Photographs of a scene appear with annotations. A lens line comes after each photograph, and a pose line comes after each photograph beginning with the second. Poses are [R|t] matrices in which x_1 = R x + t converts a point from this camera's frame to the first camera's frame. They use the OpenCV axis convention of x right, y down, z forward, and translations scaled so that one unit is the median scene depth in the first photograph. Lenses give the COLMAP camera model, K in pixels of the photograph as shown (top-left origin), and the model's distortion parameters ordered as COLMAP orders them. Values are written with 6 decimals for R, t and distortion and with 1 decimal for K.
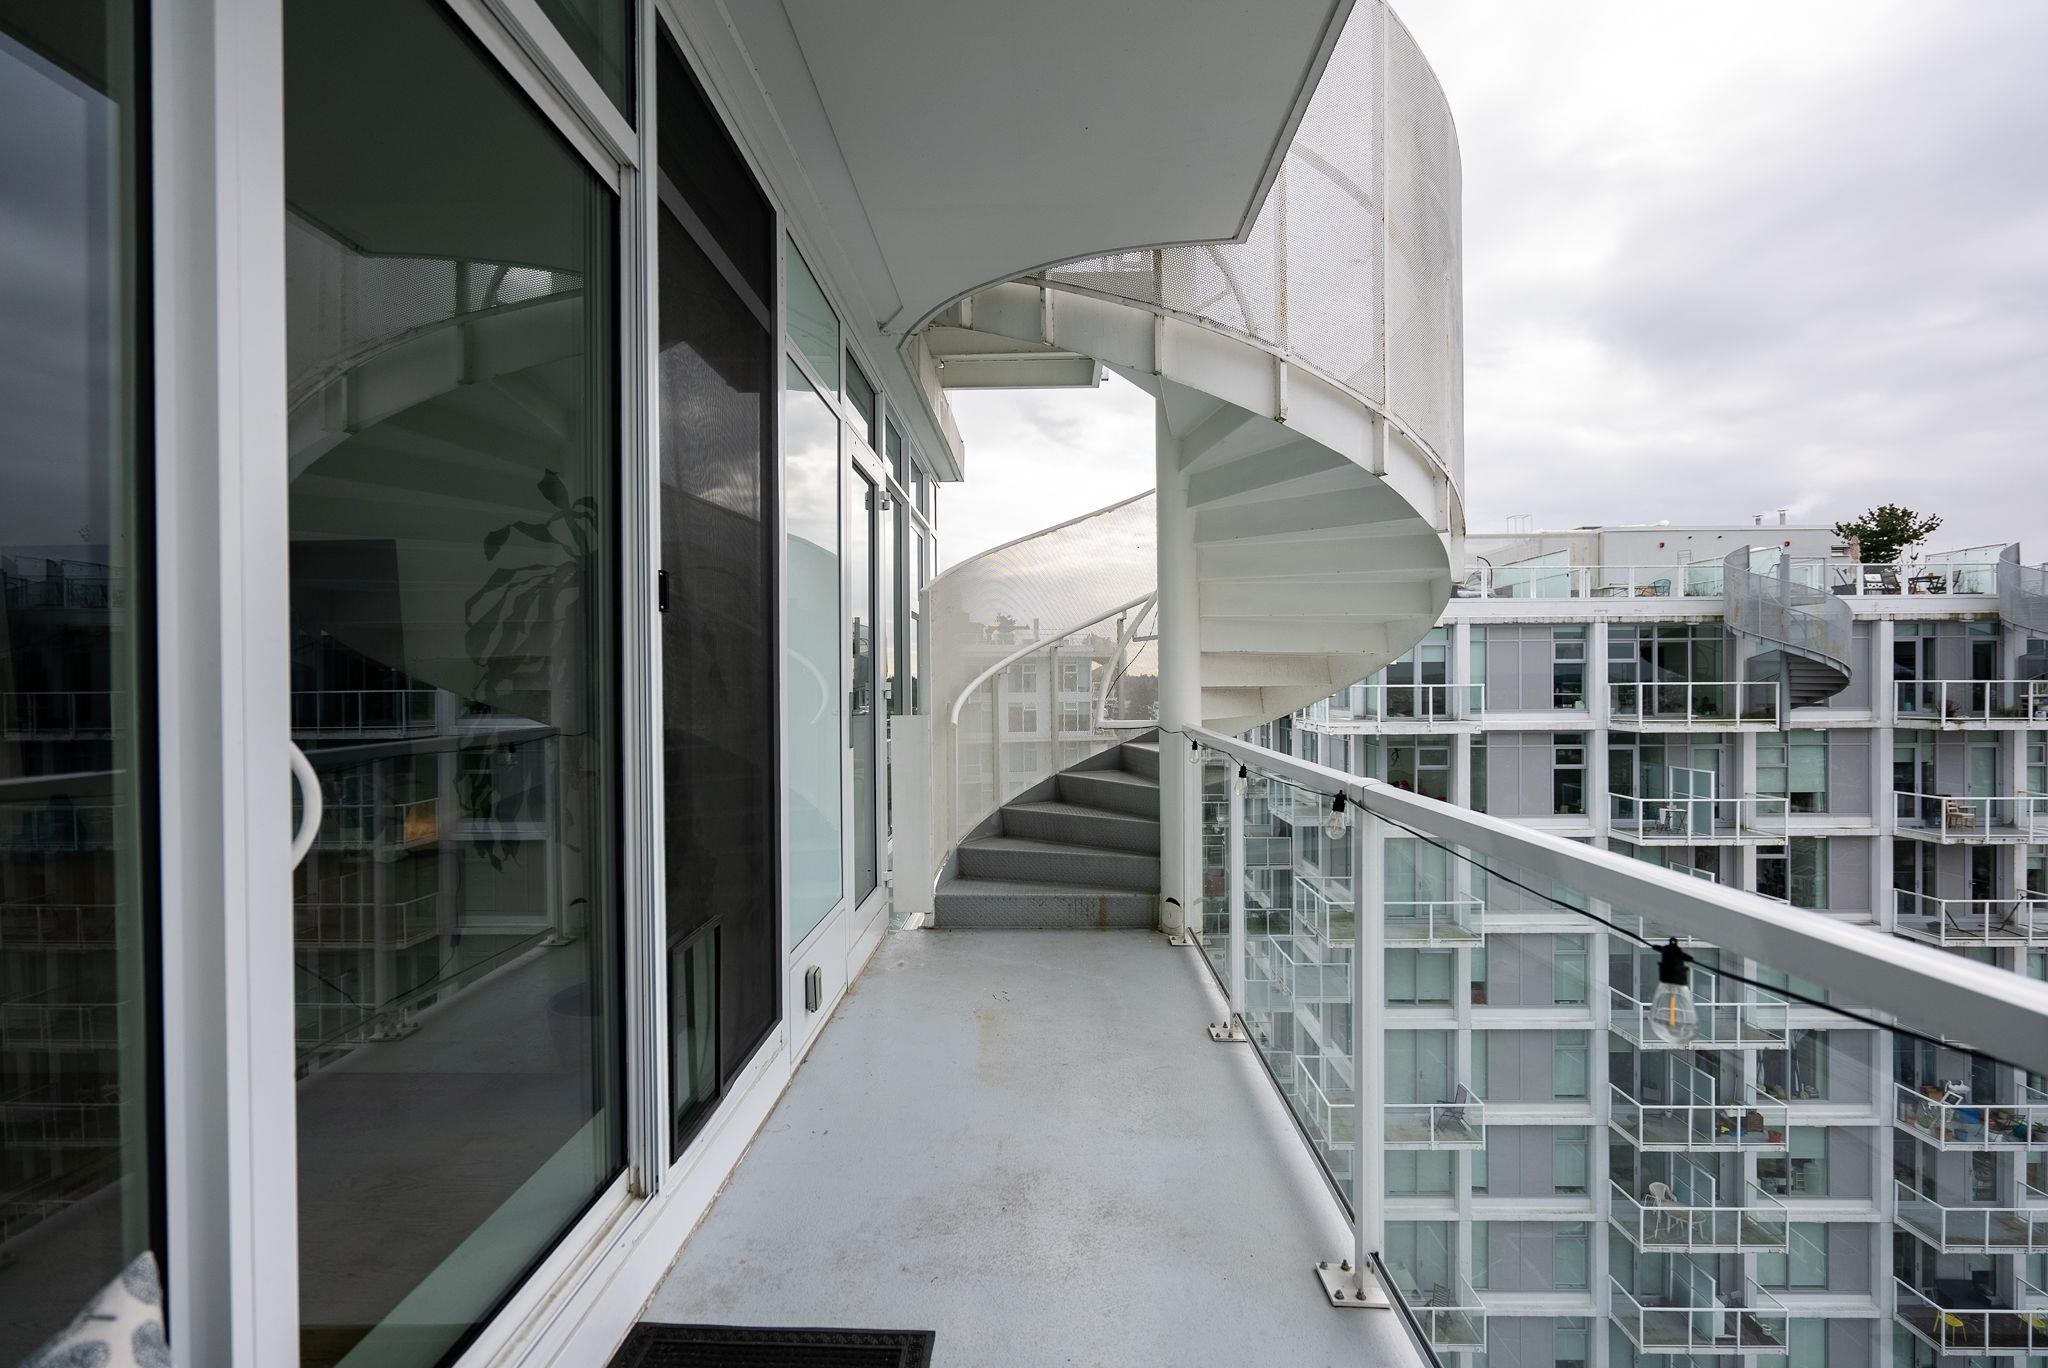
lens RADIAL K [[936.3, 0, 1017.6], [0, 936.3, 679.4], [0, 0, 1]] dist [-0.005217, 0.002645]
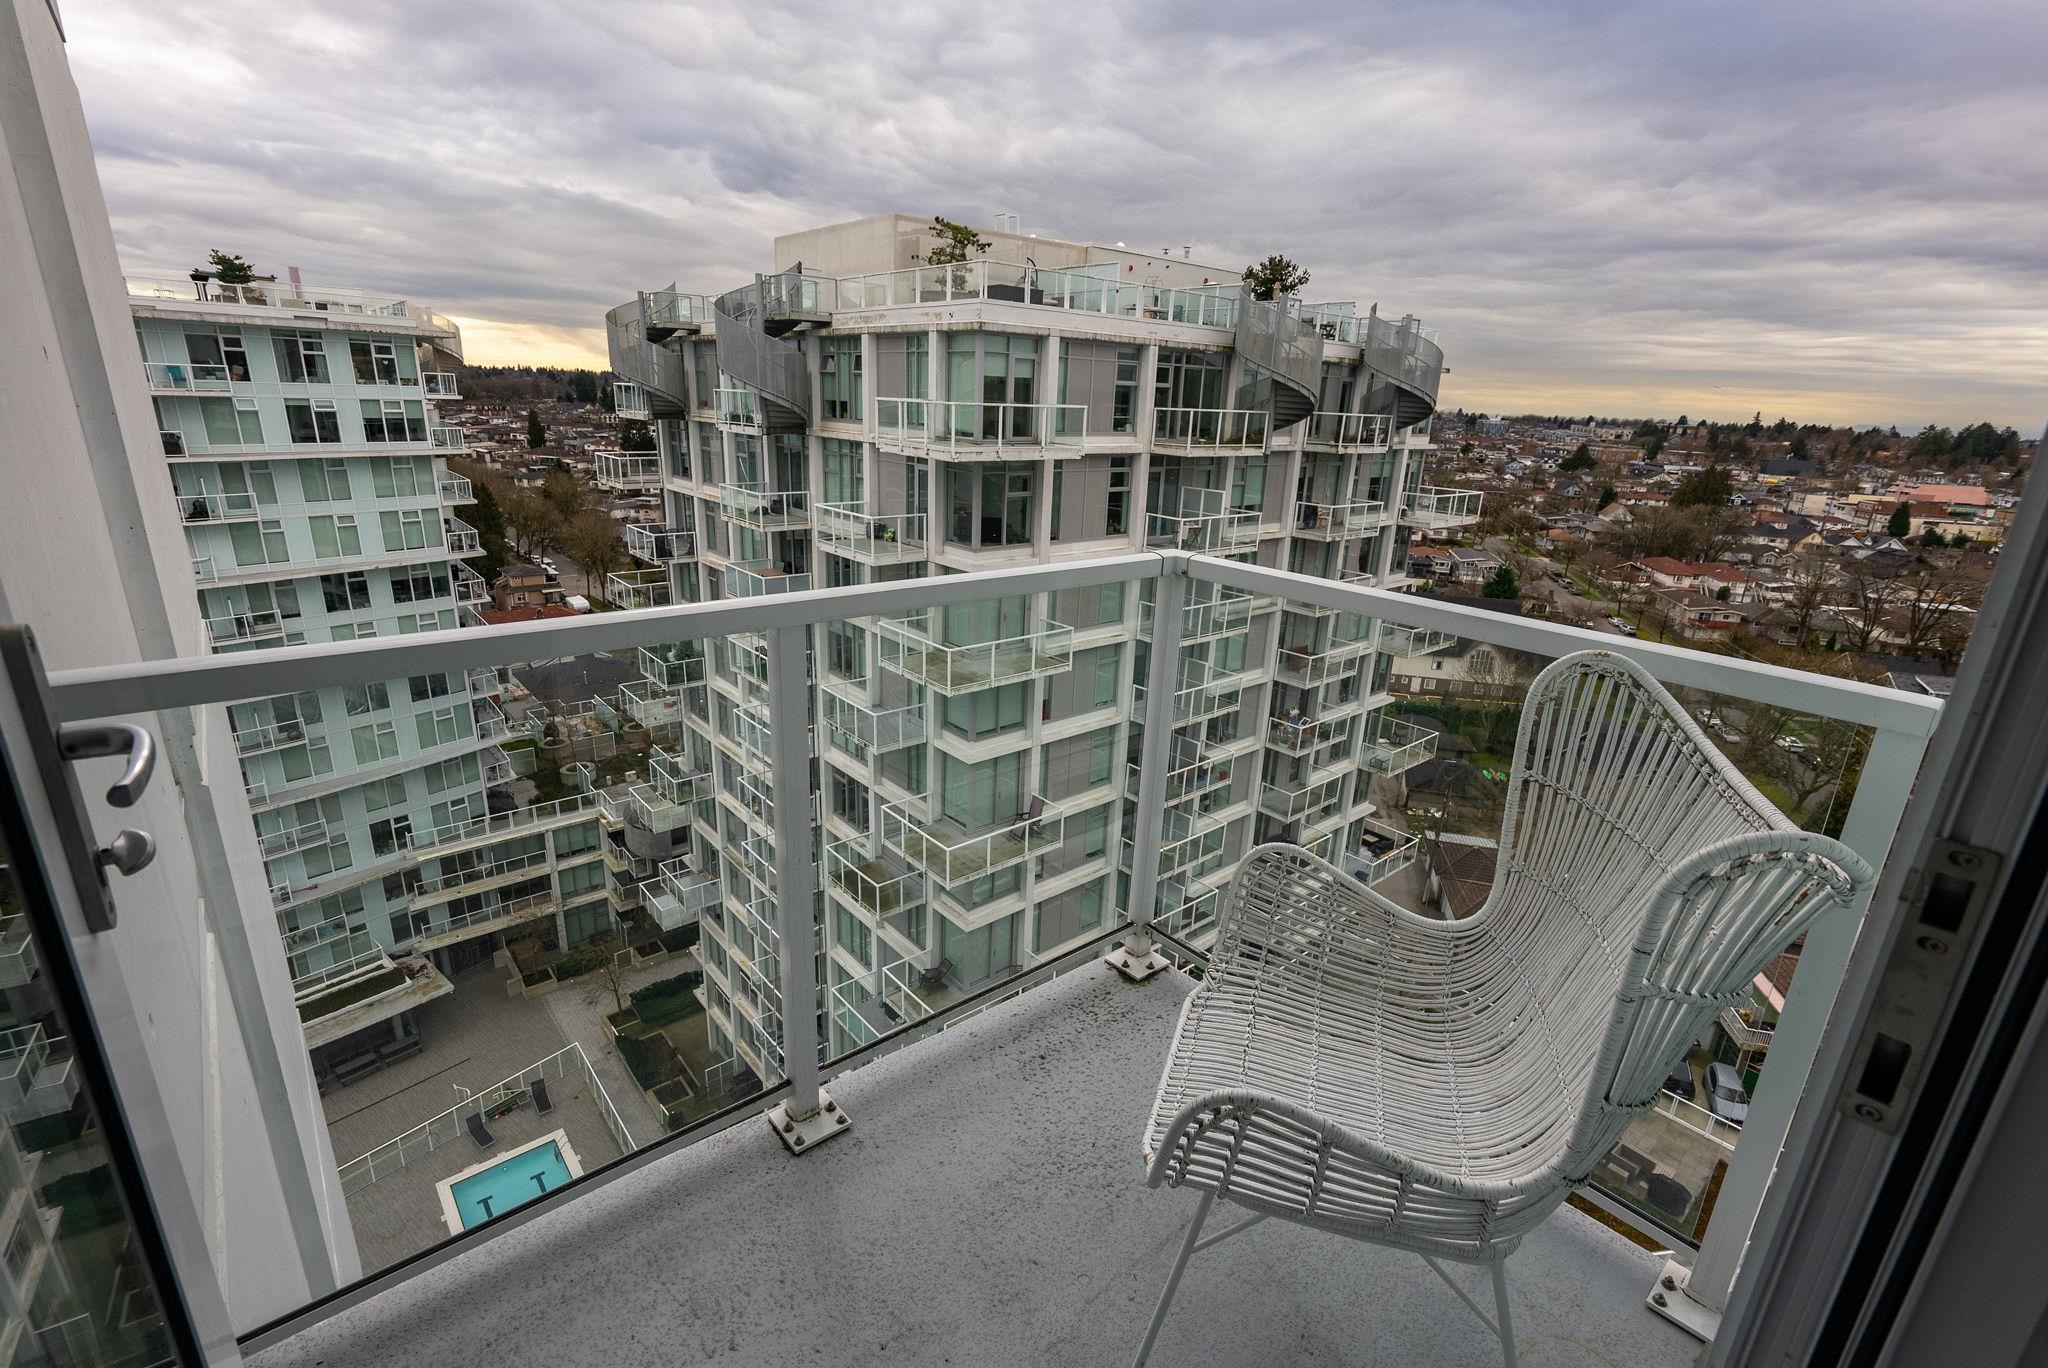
lens RADIAL K [[936.3, 0, 1019.9], [0, 936.3, 680.2], [0, 0, 1]] dist [-0.005217, 0.002645]
pose [[0.741516, -0.164319, 0.650502, -0.206350], [-0.044878, 0.955227, 0.292450, -0.003709], [-0.669432, -0.246049, 0.700942, 0.291190]]
